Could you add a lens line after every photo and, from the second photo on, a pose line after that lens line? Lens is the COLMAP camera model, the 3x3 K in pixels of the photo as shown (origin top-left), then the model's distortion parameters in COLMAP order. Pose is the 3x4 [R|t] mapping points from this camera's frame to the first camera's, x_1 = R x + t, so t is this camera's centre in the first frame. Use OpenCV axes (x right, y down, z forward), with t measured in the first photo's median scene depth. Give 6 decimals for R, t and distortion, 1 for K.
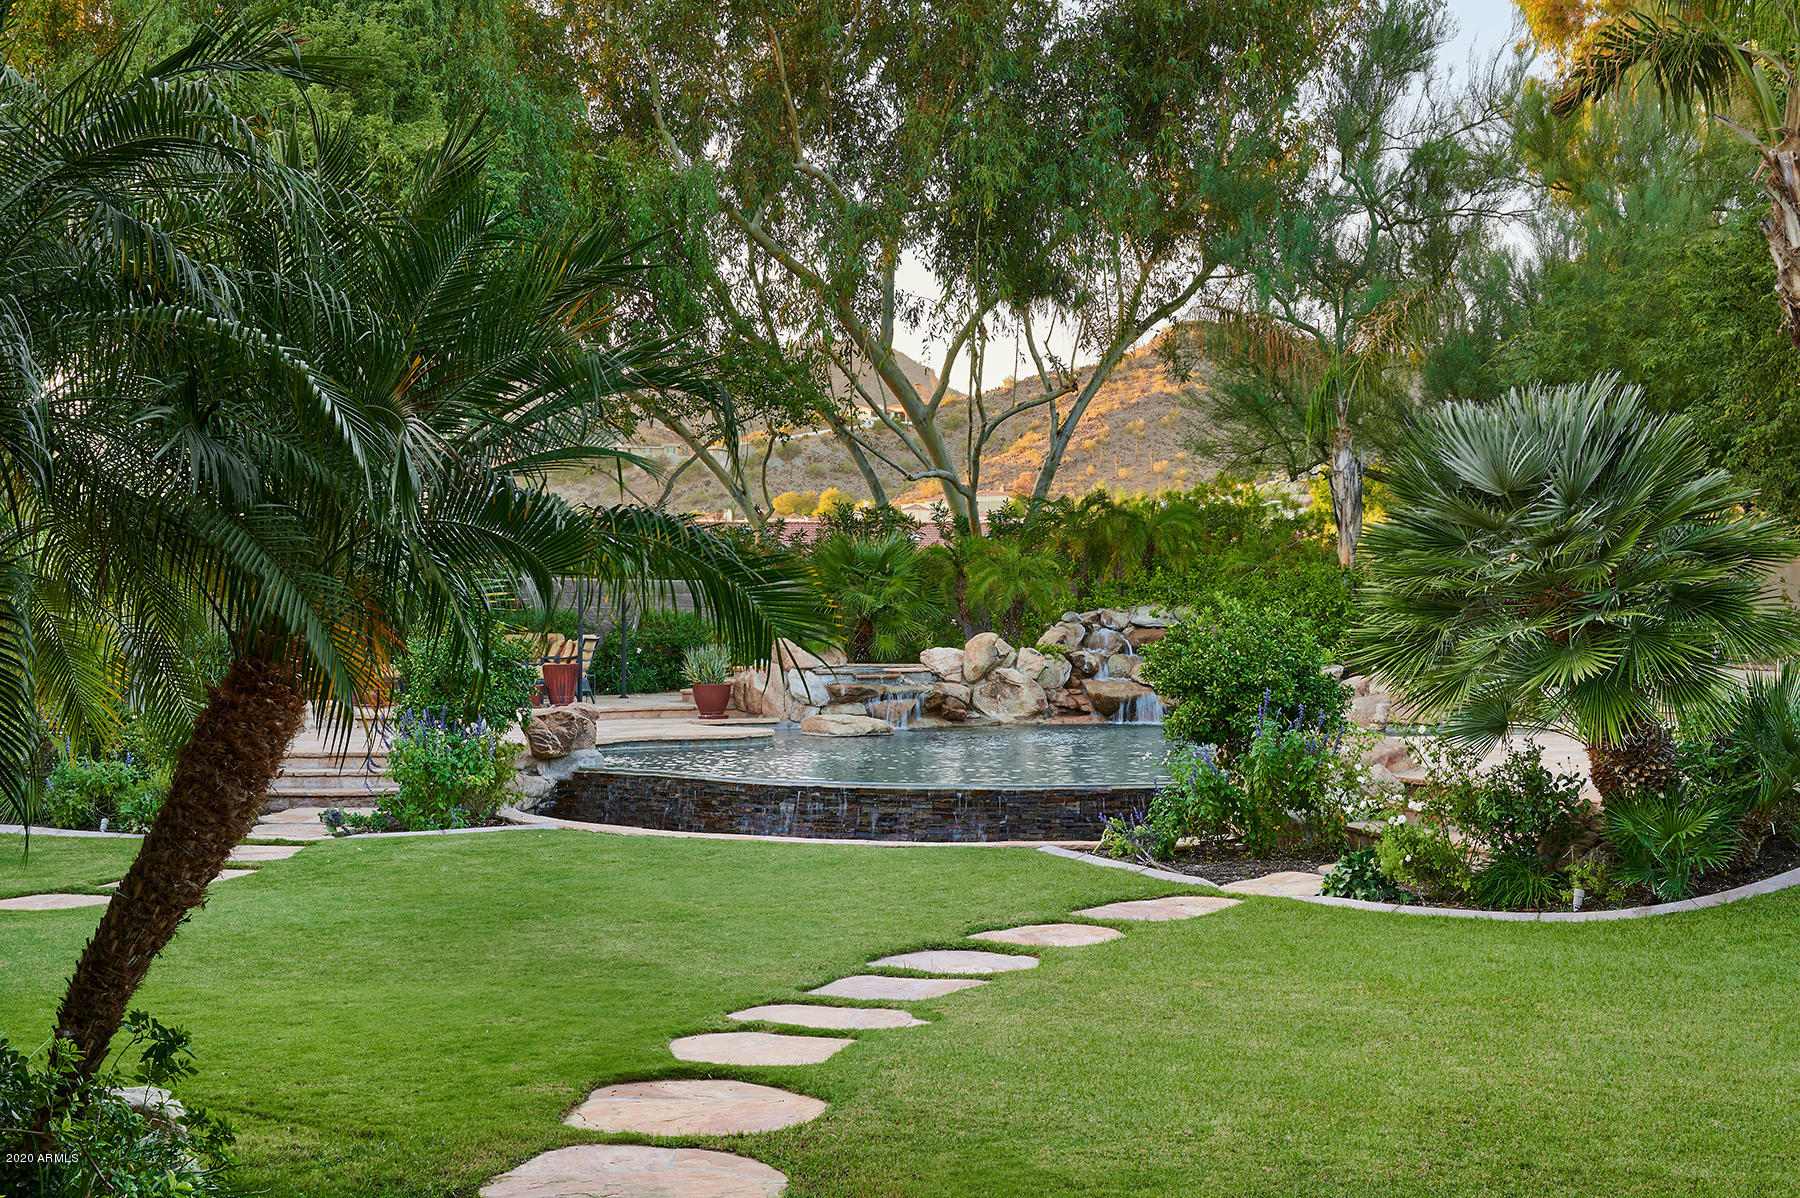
lens RADIAL K [[2341.3, 0, 900.1], [0, 2341.3, 600.4], [0, 0, 1]] dist [-0.055794, 0.000000]
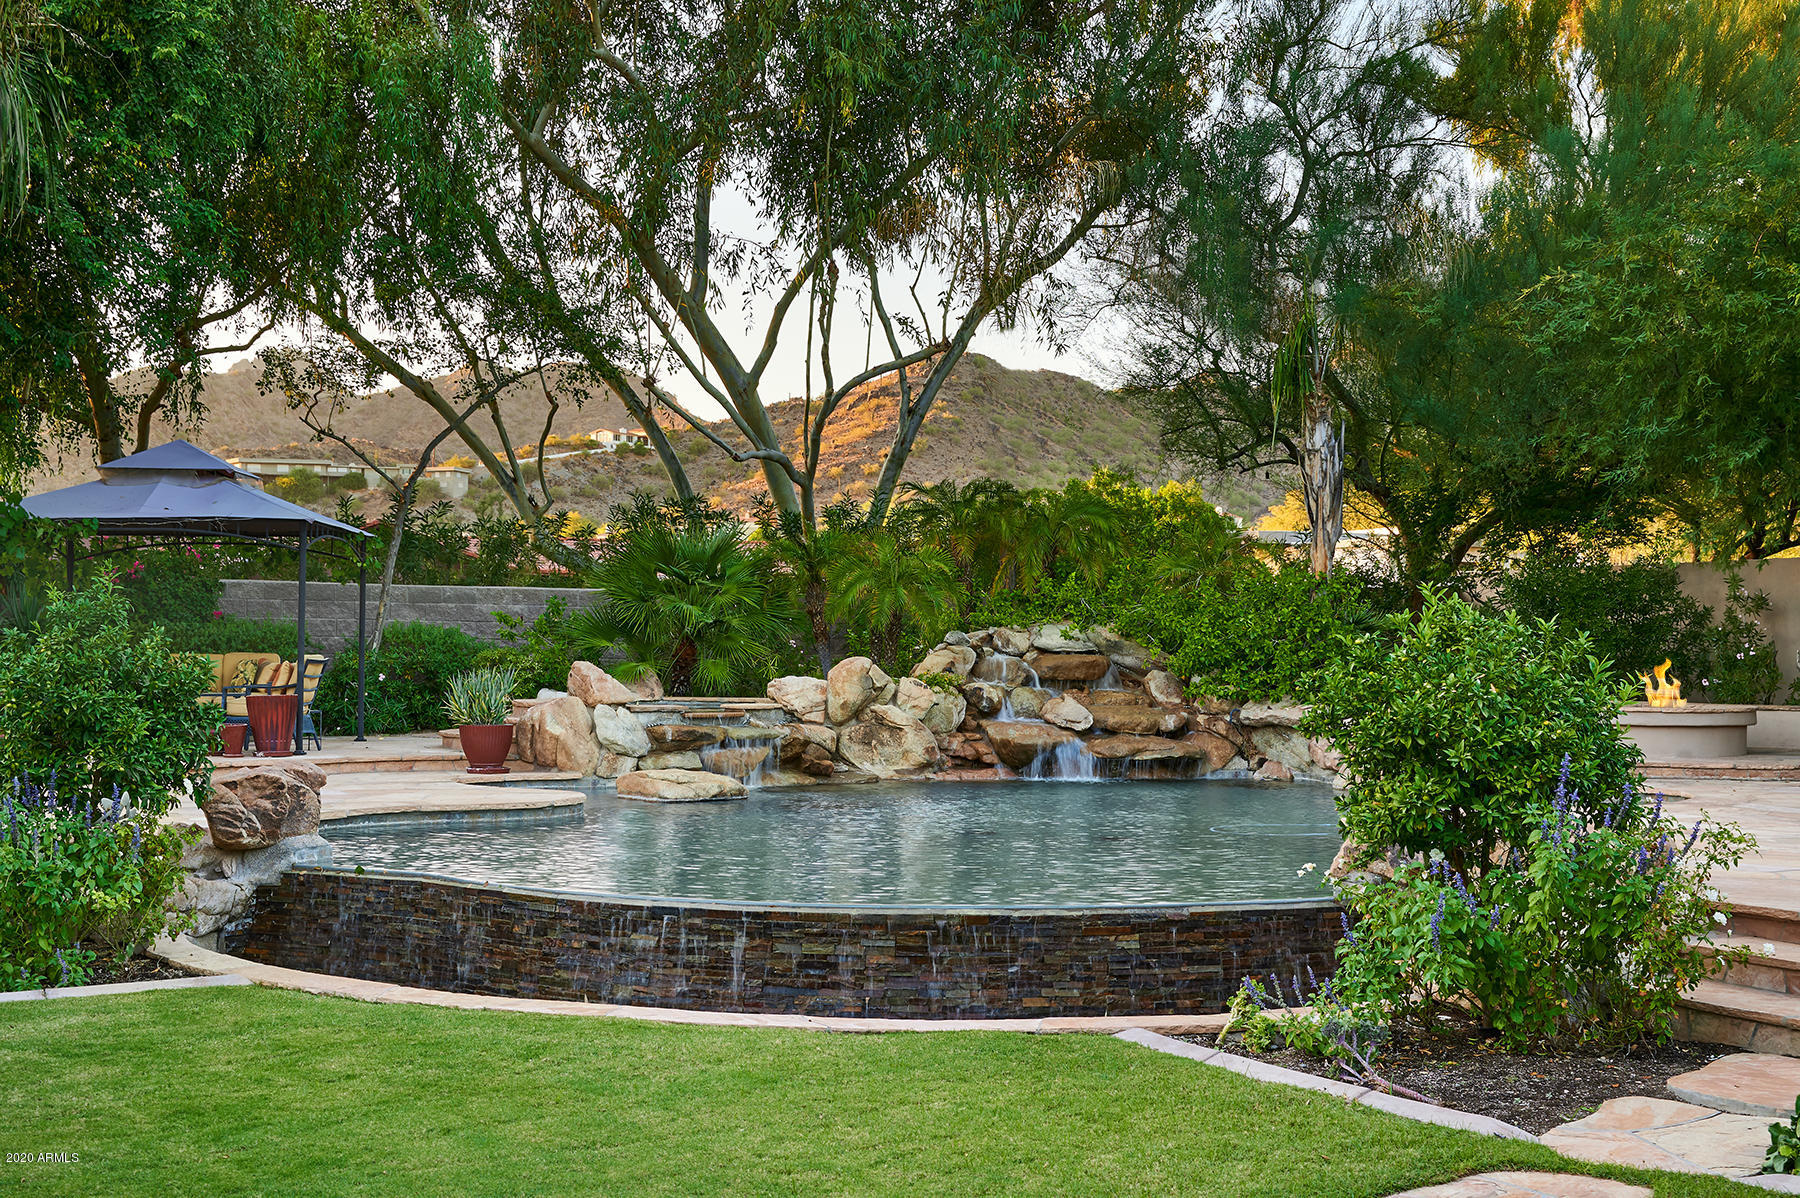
lens RADIAL K [[2341.3, 0, 898.9], [0, 2341.3, 634.9], [0, 0, 1]] dist [-0.055794, 0.000000]
pose [[0.993744, 0.009874, 0.111248, -0.032968], [-0.010100, 0.999948, 0.001465, 0.005623], [-0.111228, -0.002580, 0.993792, 0.260034]]
